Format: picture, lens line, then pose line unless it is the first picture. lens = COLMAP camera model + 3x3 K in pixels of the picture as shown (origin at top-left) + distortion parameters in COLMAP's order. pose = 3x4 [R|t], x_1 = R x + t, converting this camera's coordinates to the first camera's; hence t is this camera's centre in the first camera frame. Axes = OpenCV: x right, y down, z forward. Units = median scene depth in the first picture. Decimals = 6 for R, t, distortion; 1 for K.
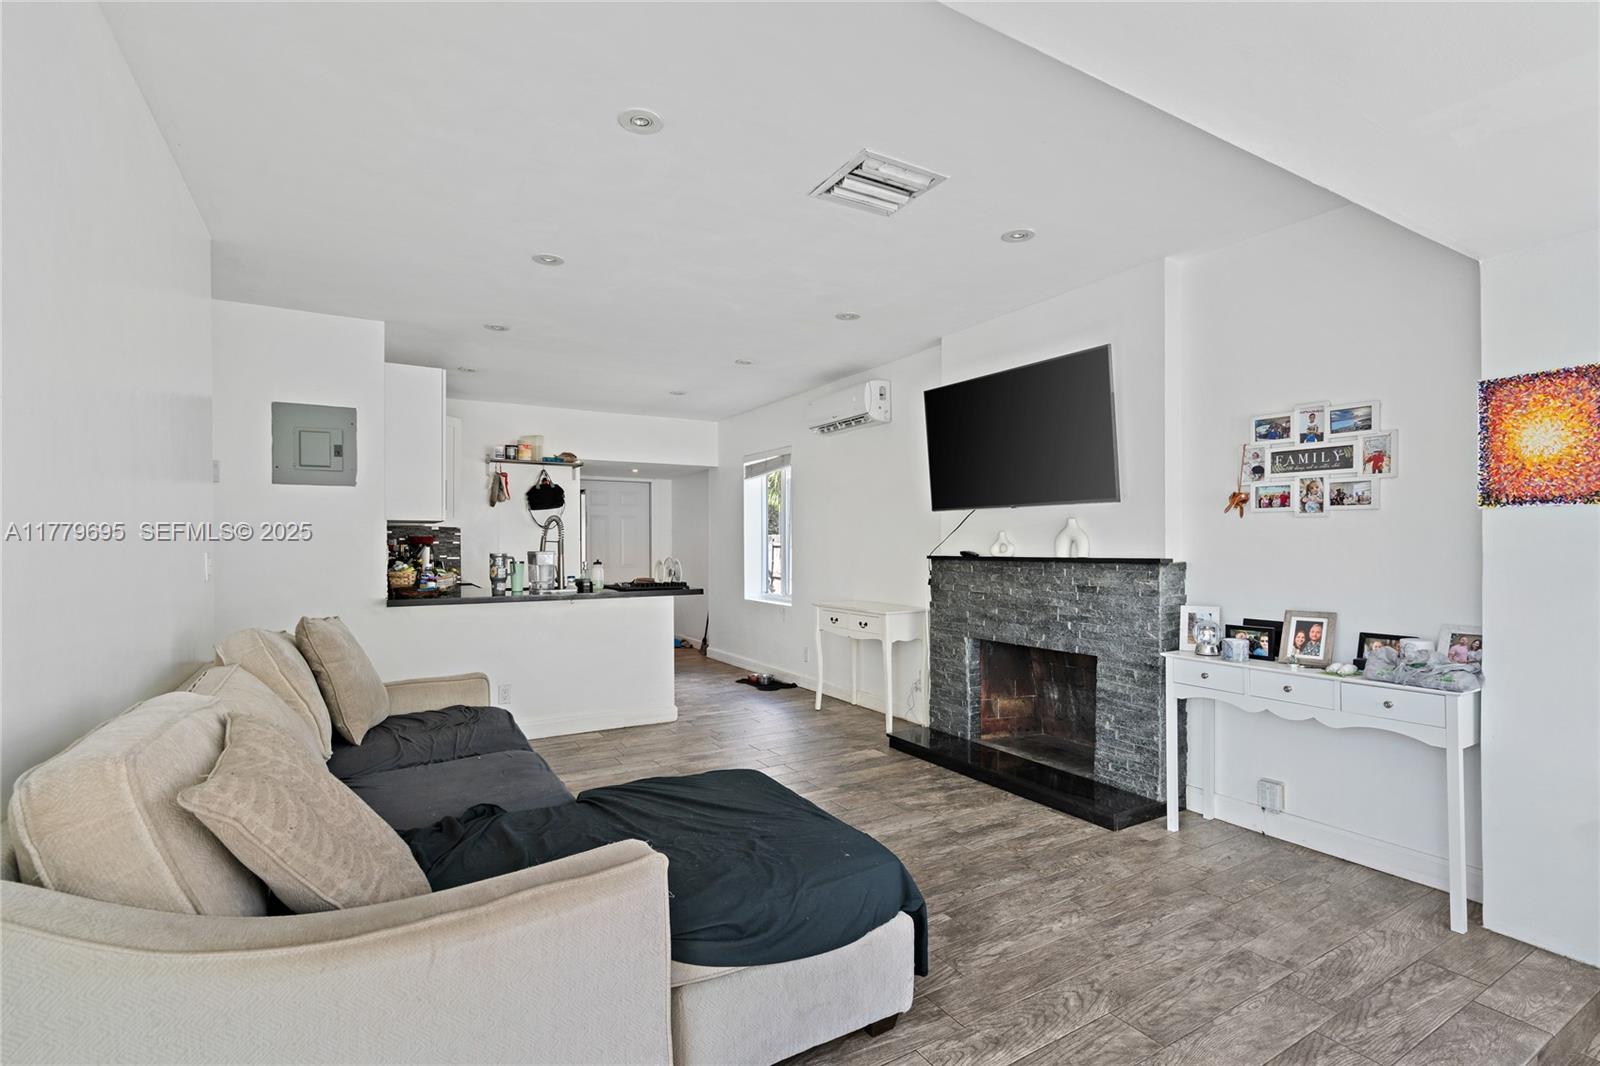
lens RADIAL K [[730.6, 0, 787.2], [0, 730.6, 536.1], [0, 0, 1]] dist [-0.001064, 0.001053]
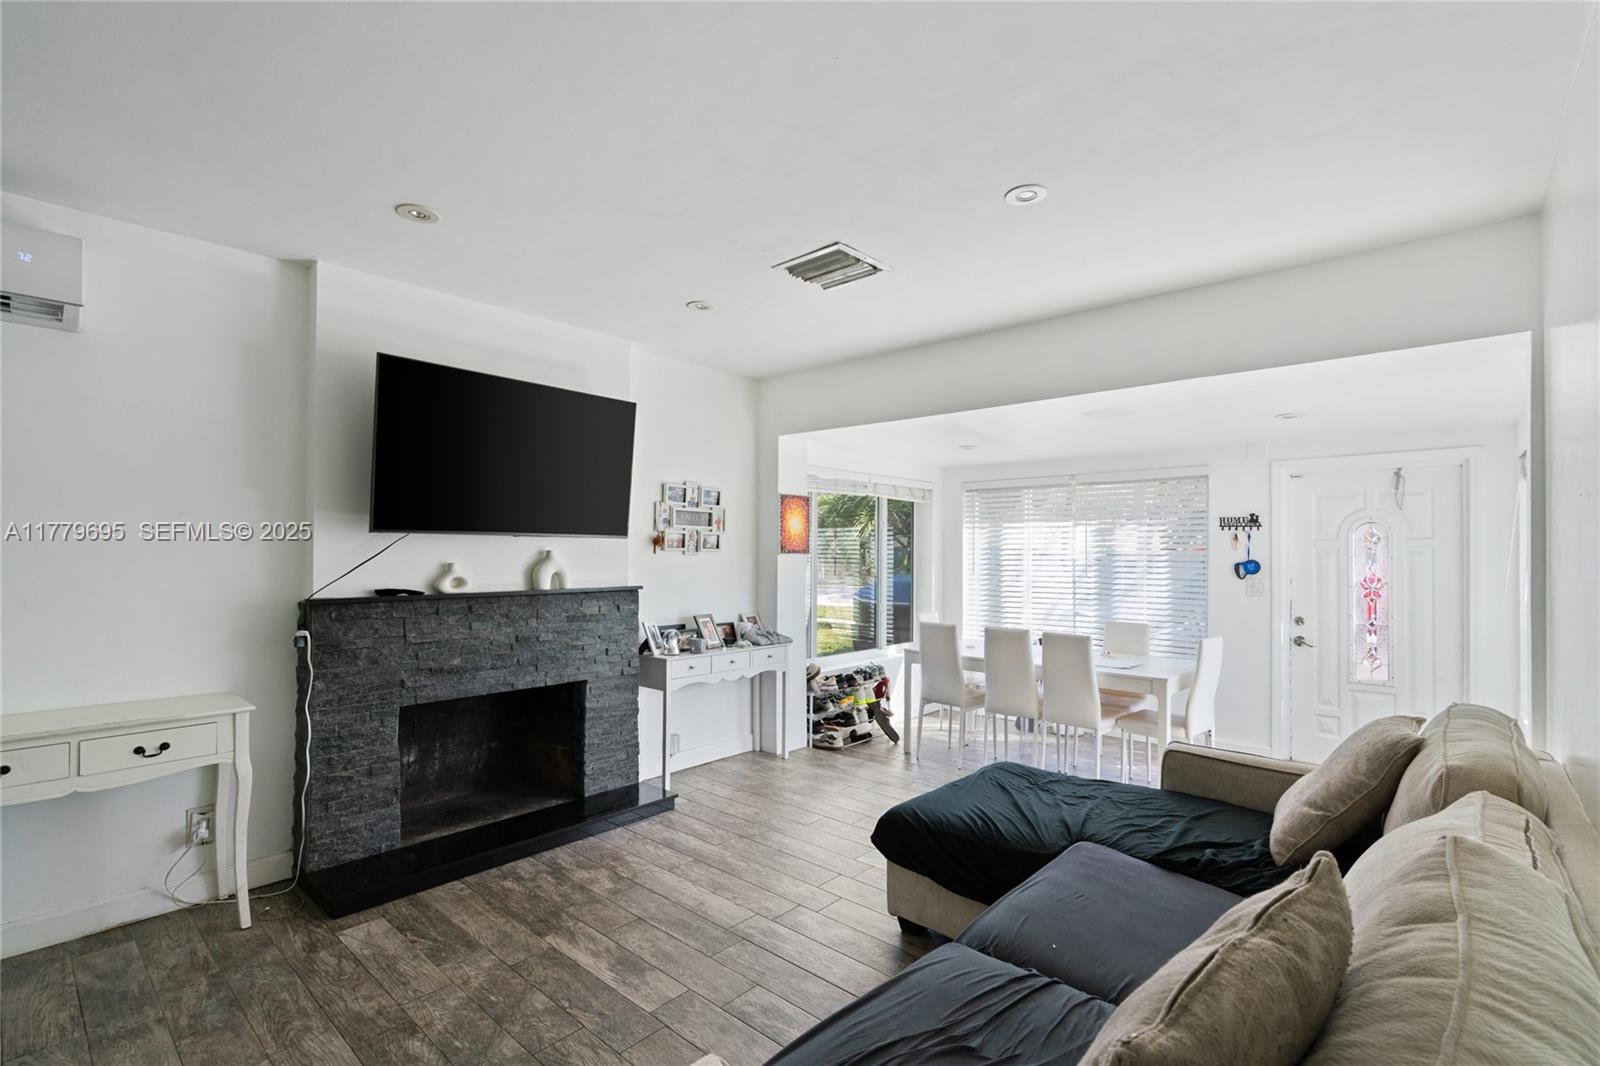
lens RADIAL K [[730.6, 0, 821.1], [0, 730.6, 555.9], [0, 0, 1]] dist [-0.001064, 0.001053]
pose [[-0.315611, -0.002383, 0.948886, -0.598649], [-0.014731, 0.999889, -0.002389, -0.017073], [-0.948774, -0.014732, -0.315611, 0.871094]]
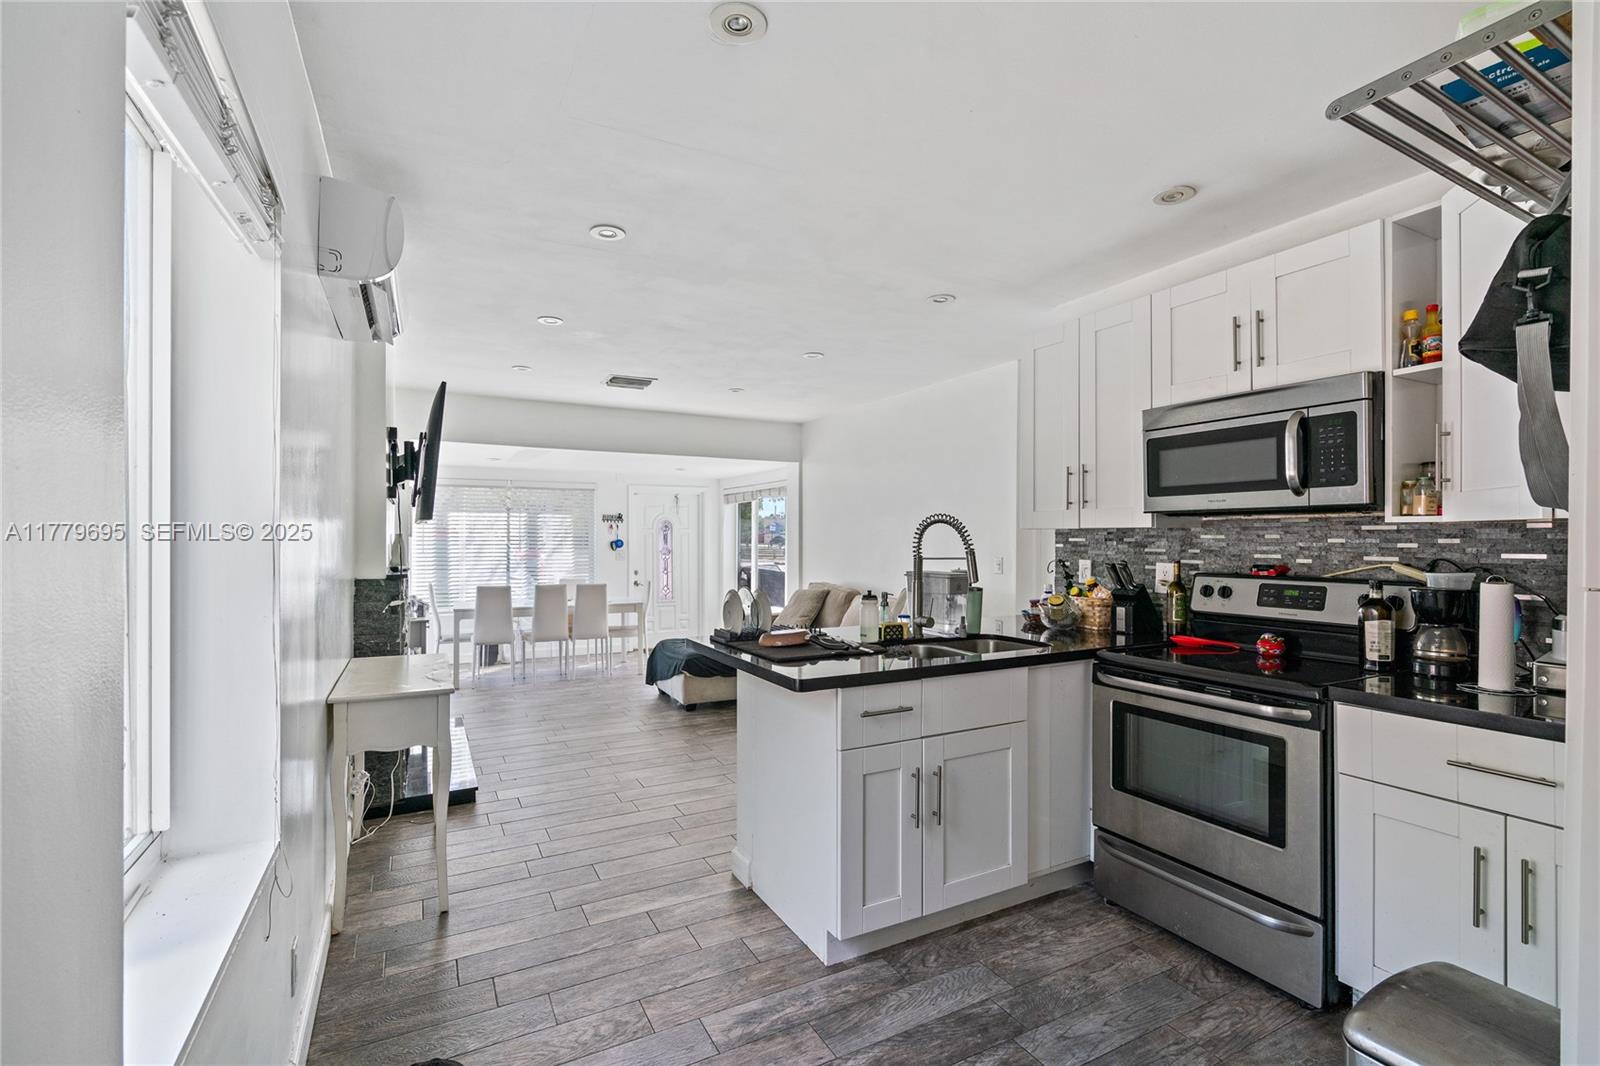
lens RADIAL K [[730.6, 0, 780.8], [0, 730.6, 540.3], [0, 0, 1]] dist [-0.001064, 0.001053]
pose [[-0.997630, 0.000943, 0.068807, -0.288824], [0.000322, 0.999959, -0.009030, -0.001944], [-0.068813, -0.008987, -0.997589, 1.944499]]
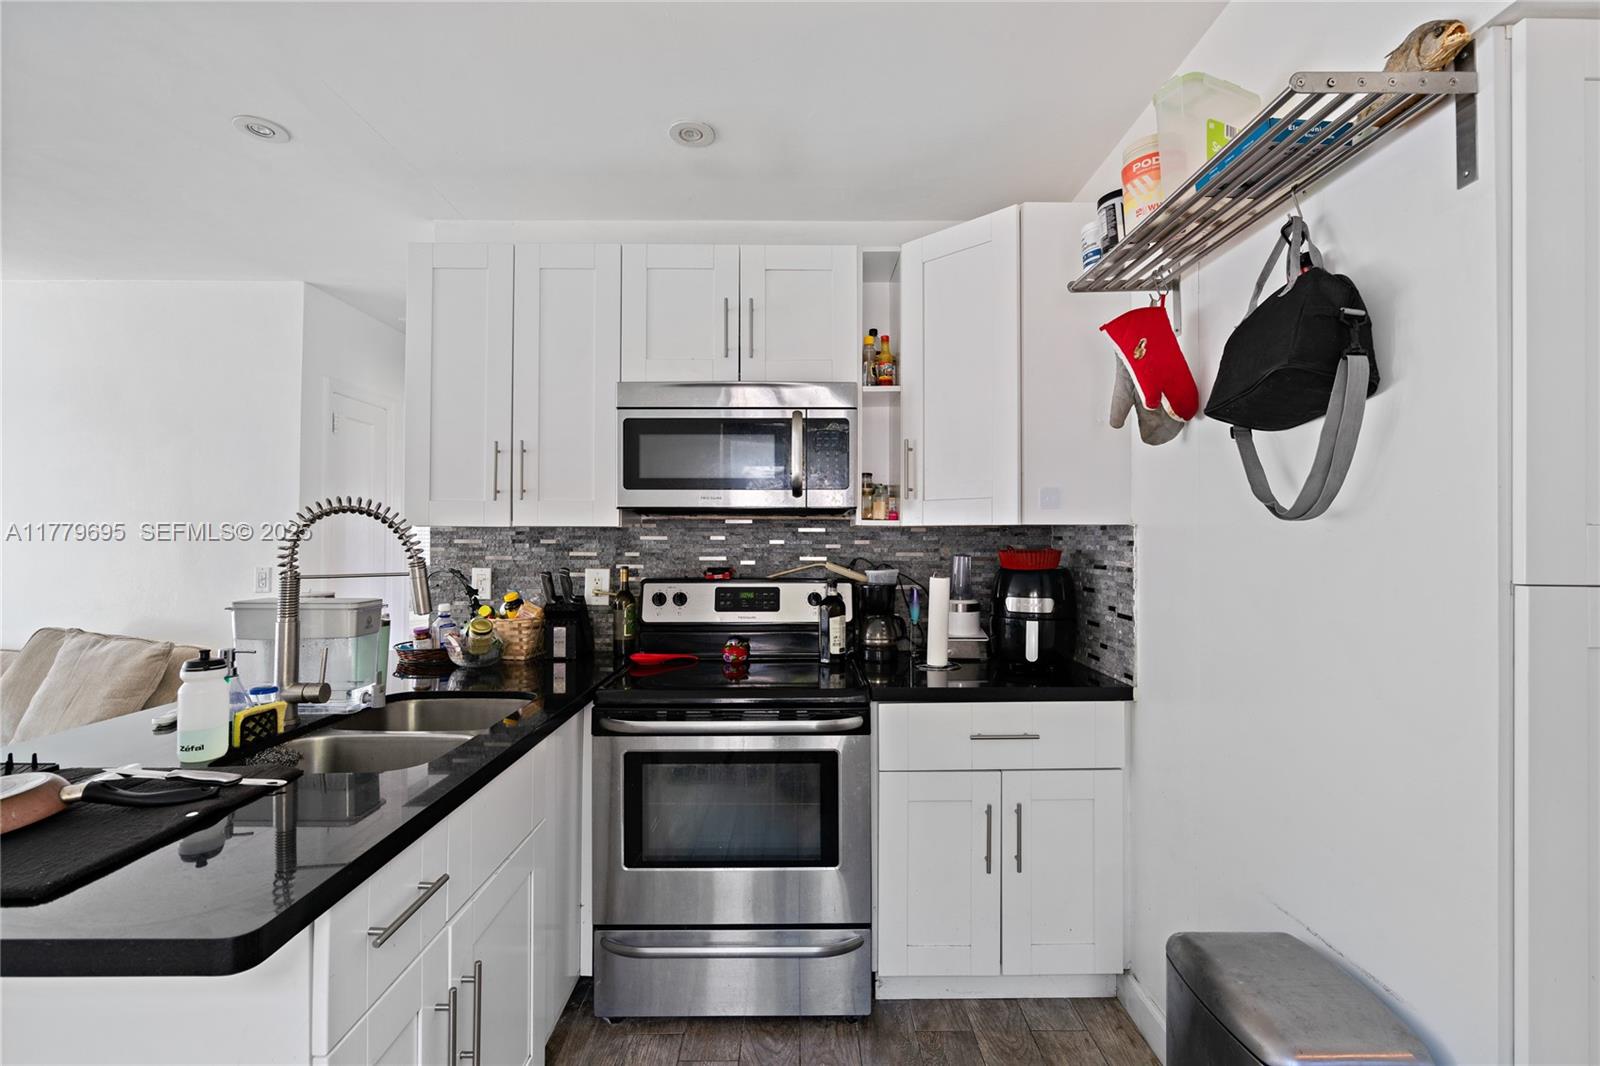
lens RADIAL K [[730.6, 0, 826.3], [0, 730.6, 533.0], [0, 0, 1]] dist [-0.001064, 0.001053]
pose [[-0.502753, -0.006932, -0.864403, -0.179292], [0.009811, 0.999858, -0.013725, -0.005998], [0.864375, -0.015381, -0.502613, 1.651455]]
